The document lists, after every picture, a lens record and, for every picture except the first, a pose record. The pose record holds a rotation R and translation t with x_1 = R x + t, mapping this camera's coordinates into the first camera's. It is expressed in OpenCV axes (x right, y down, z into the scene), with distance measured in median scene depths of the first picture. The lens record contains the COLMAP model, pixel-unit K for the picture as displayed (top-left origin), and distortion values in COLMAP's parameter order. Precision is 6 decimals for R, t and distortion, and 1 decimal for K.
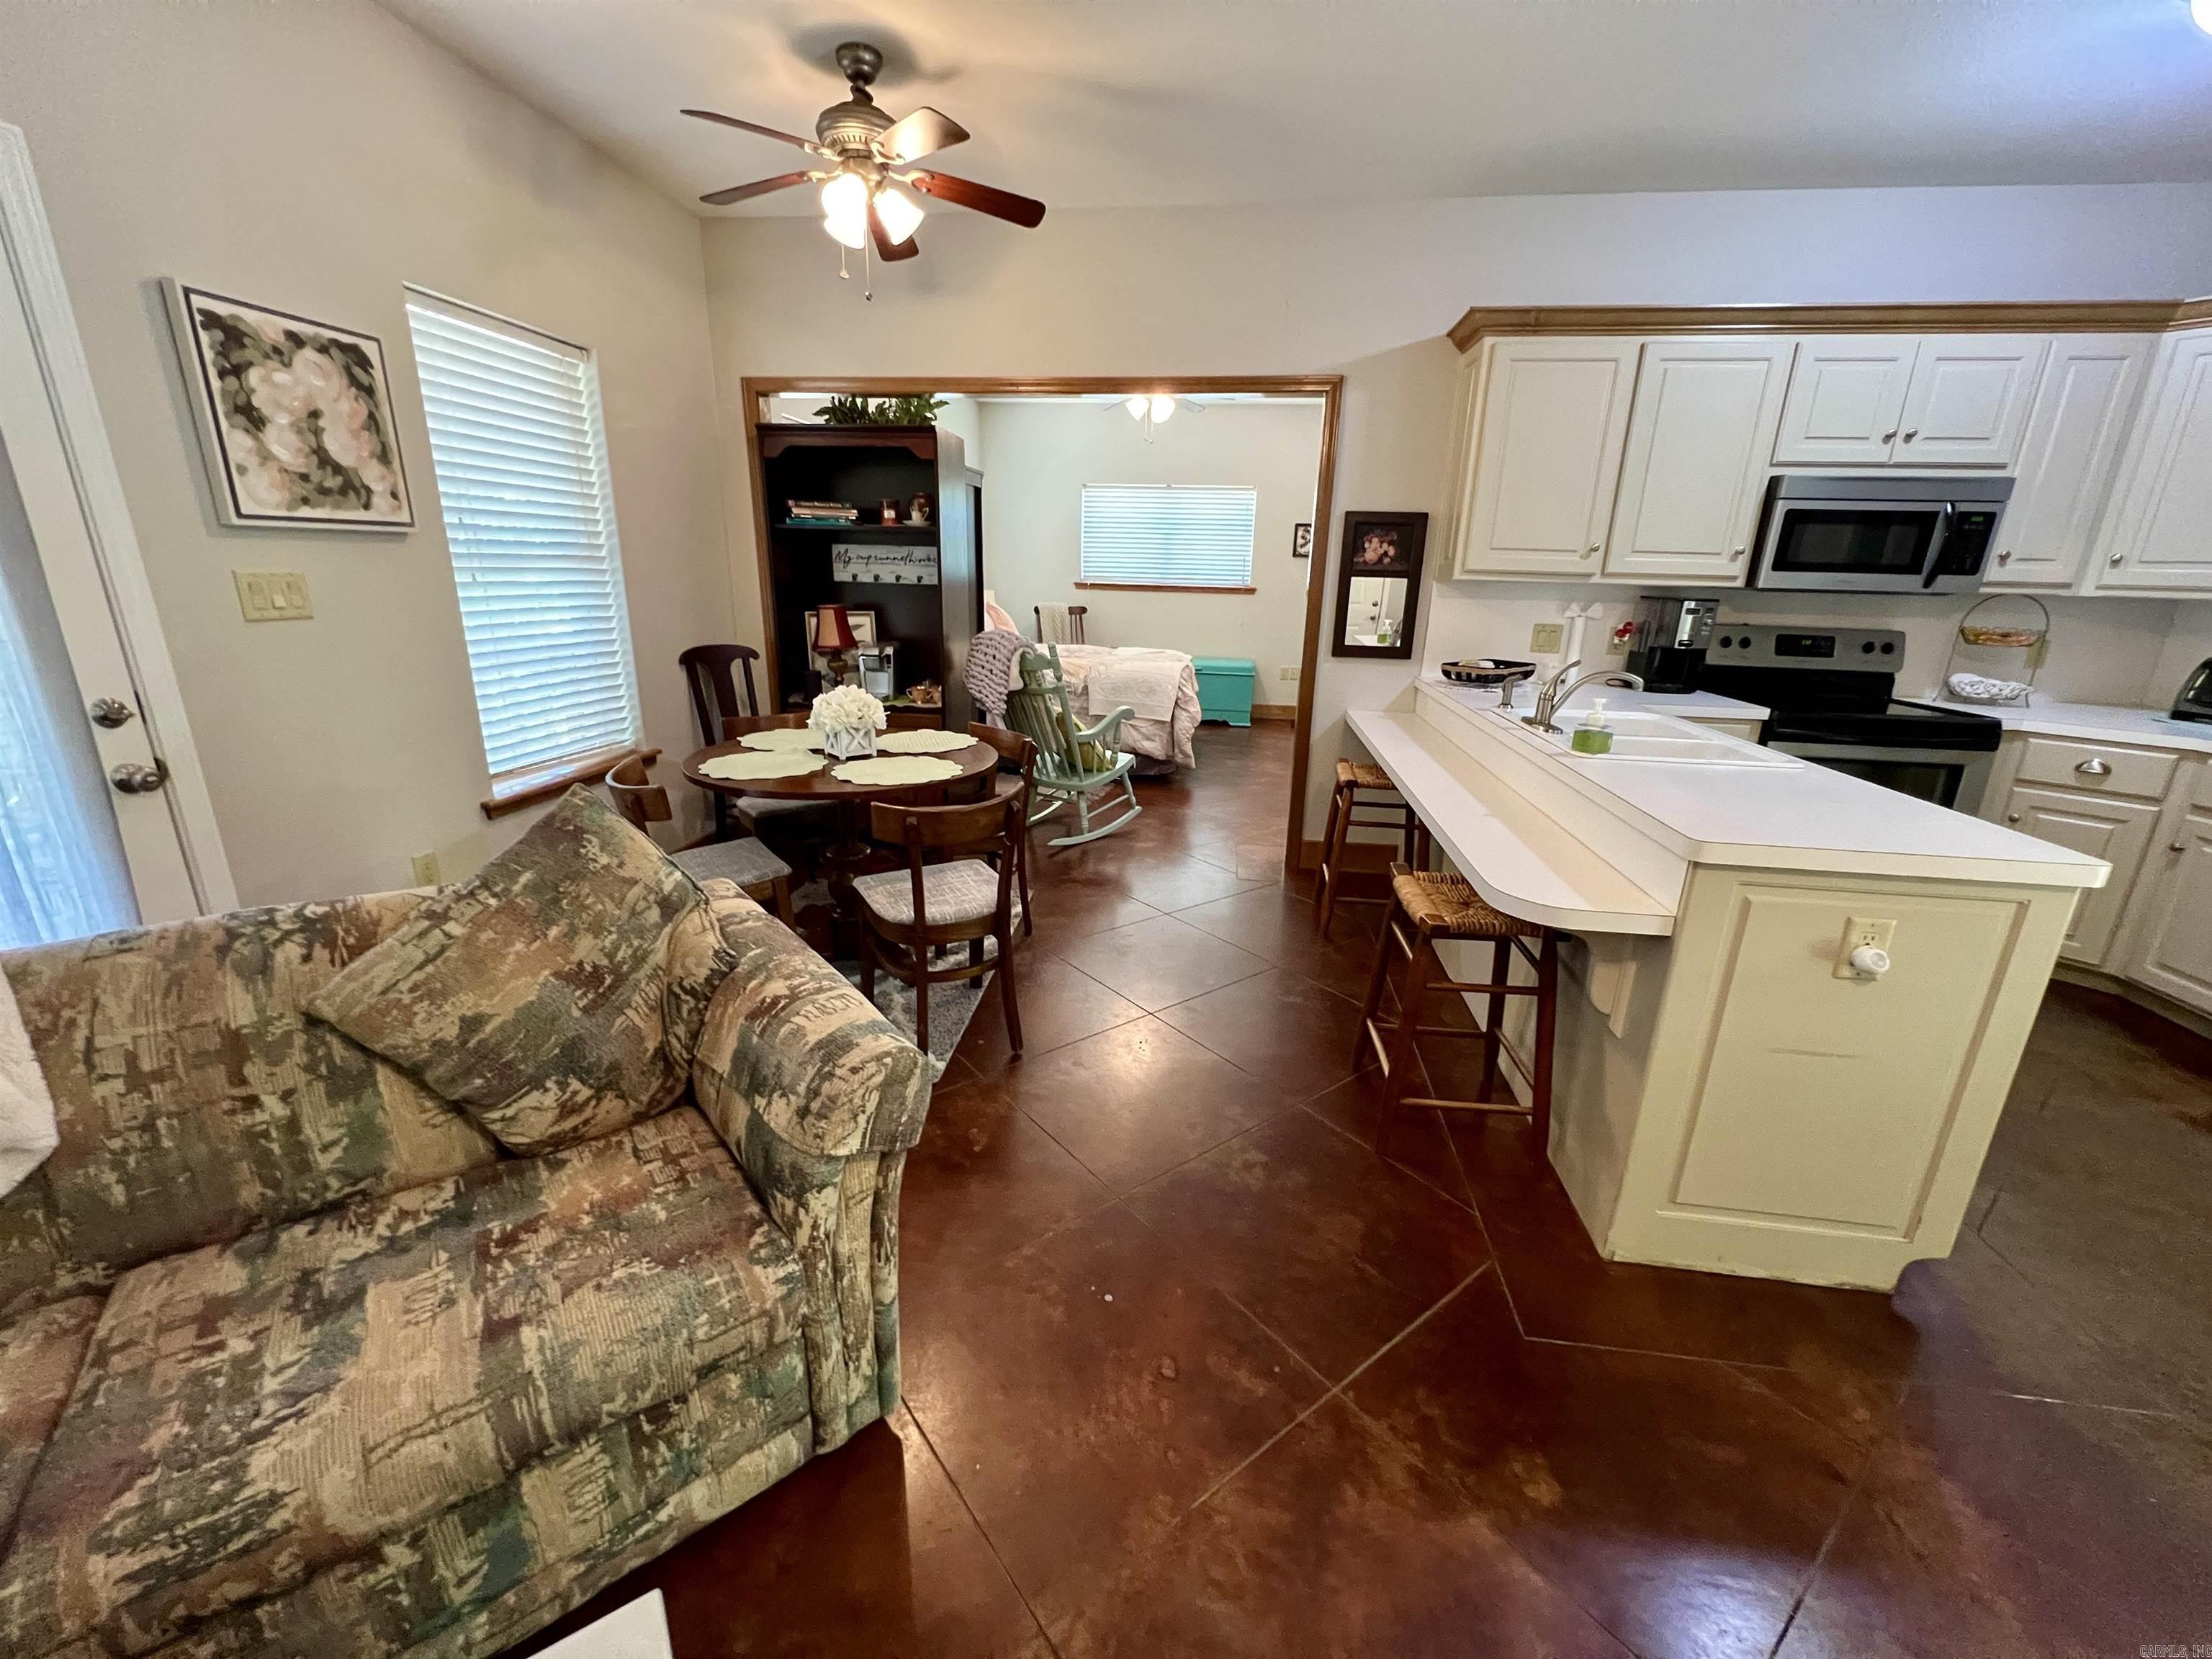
lens RADIAL K [[886.0, 0, 1106.2], [0, 886.0, 835.9], [0, 0, 1]] dist [-0.001371, 0.000022]
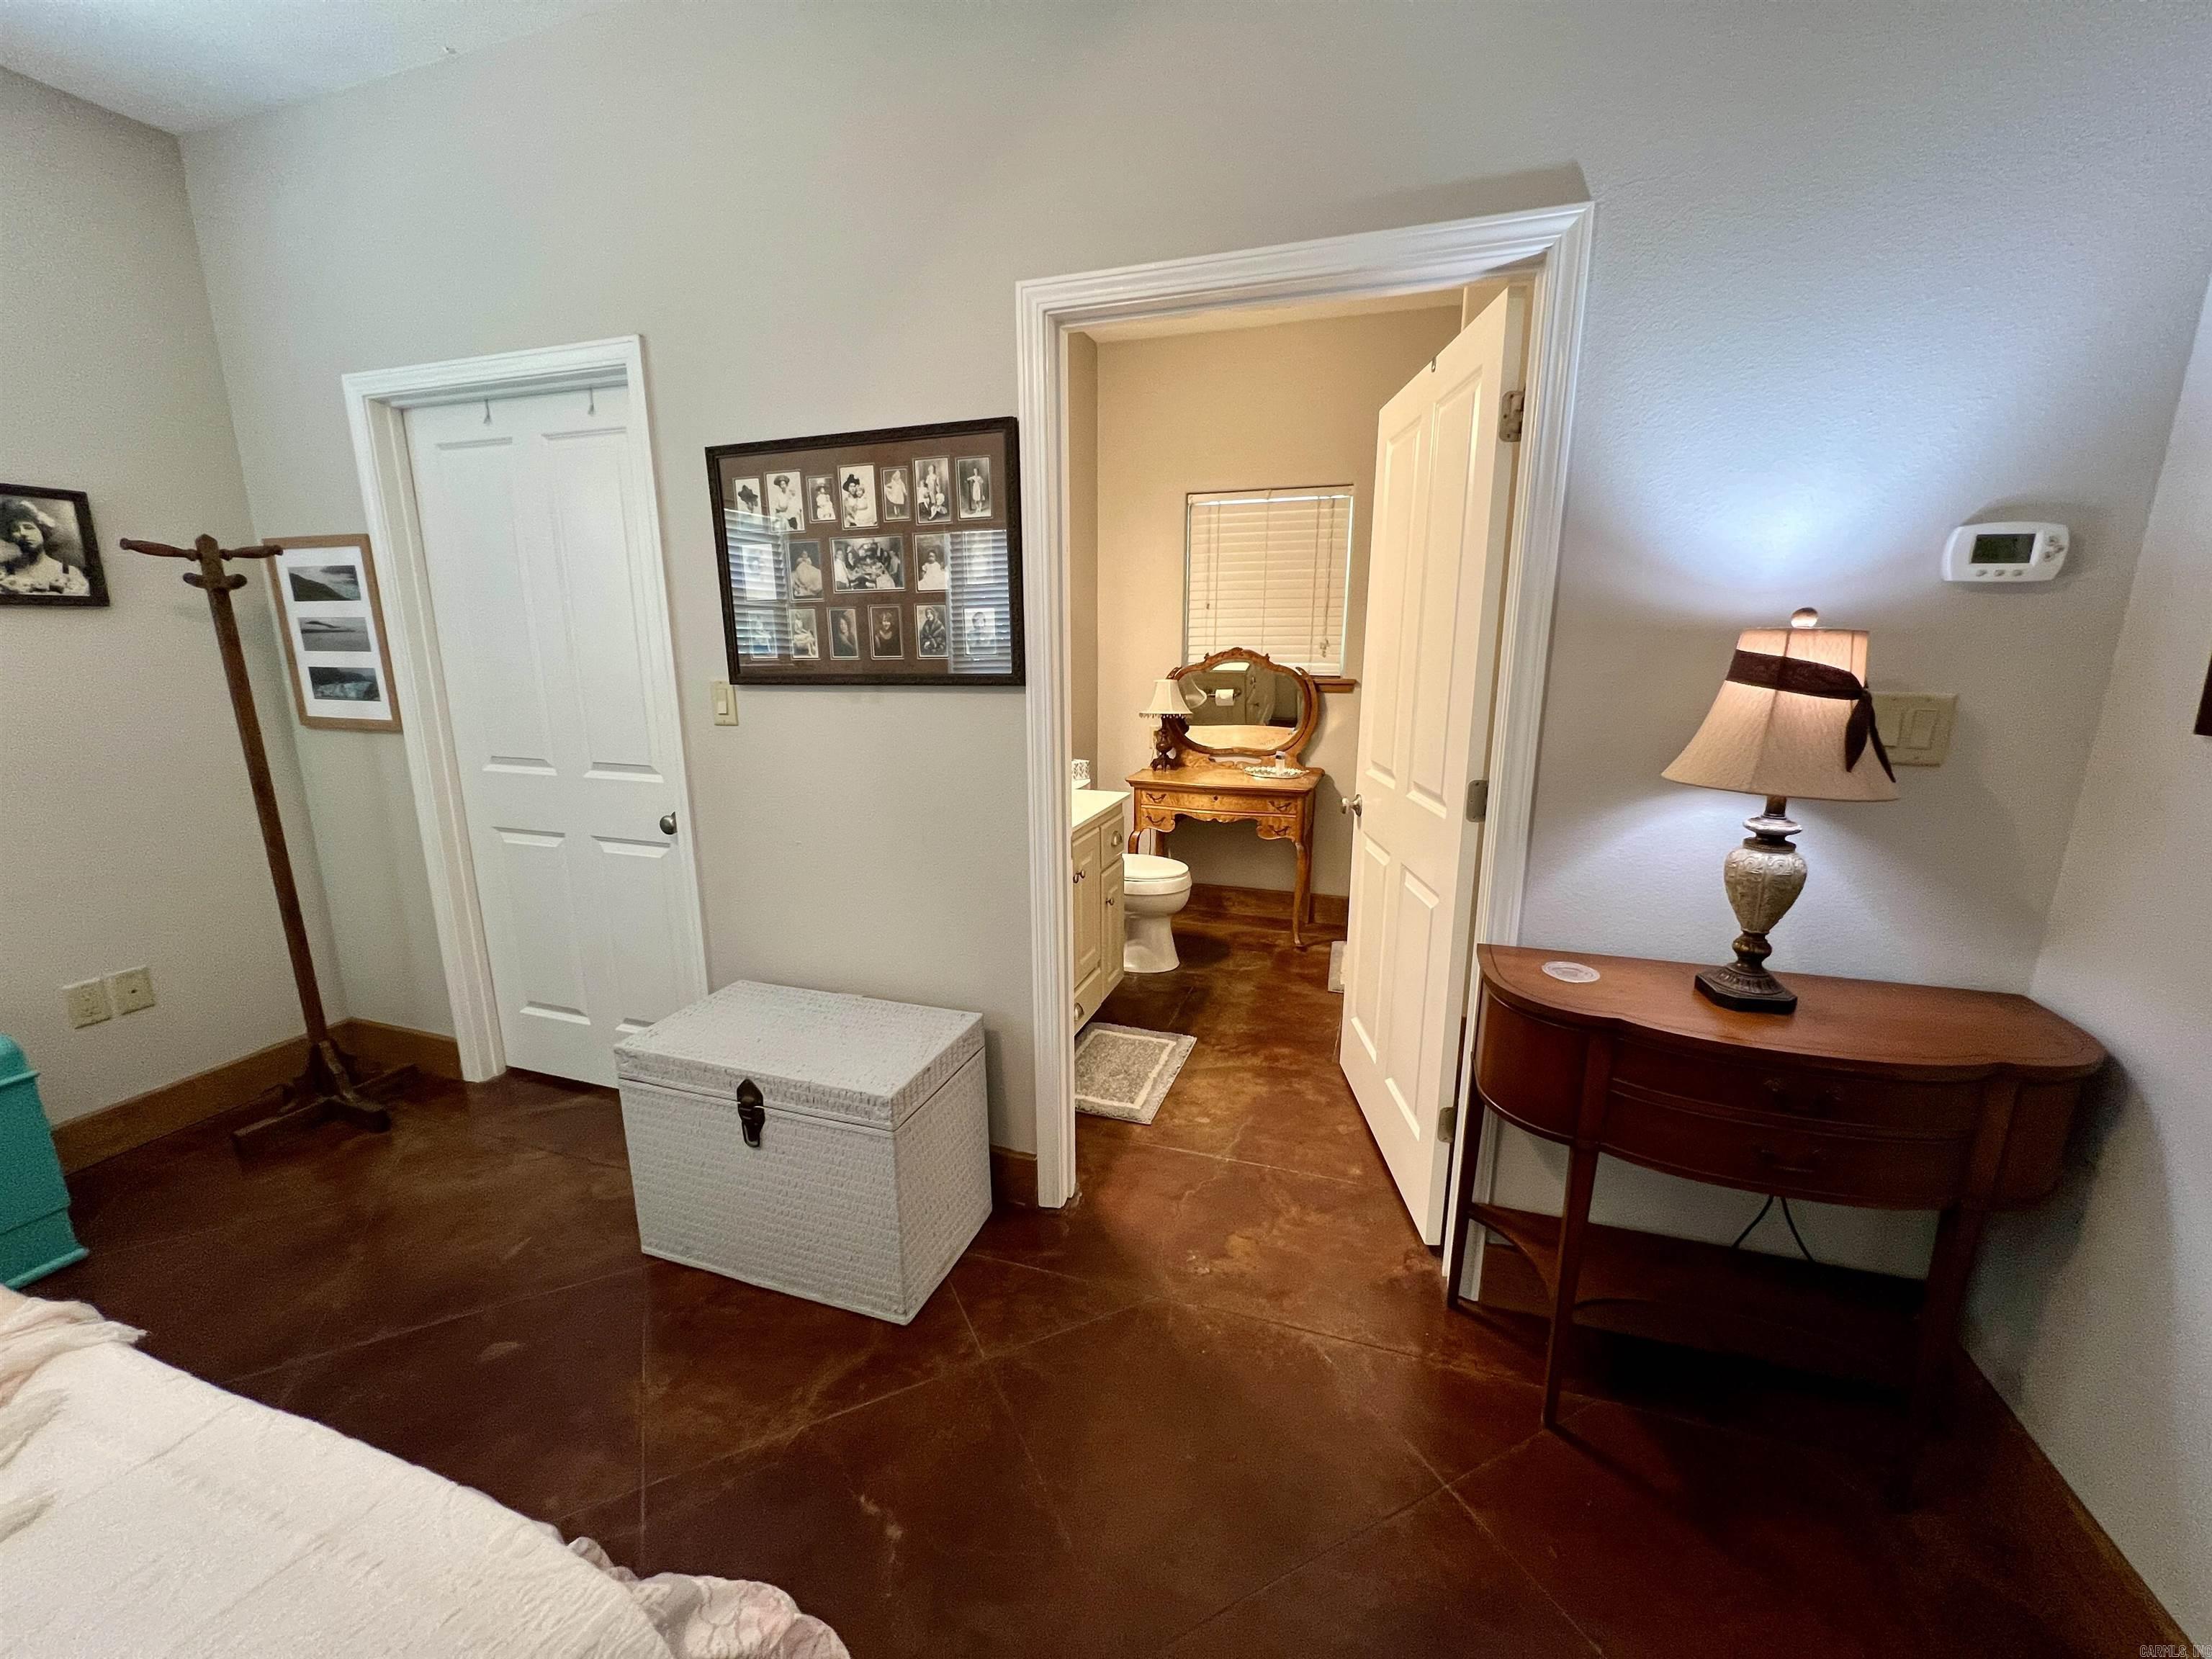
lens RADIAL K [[886.0, 0, 1106.2], [0, 886.0, 835.9], [0, 0, 1]] dist [-0.001371, 0.000022]
pose [[0.193019, -0.240383, 0.951294, 0.011597], [0.289274, 0.940375, 0.178930, -0.458065], [-0.937584, 0.240648, 0.251047, 1.454465]]
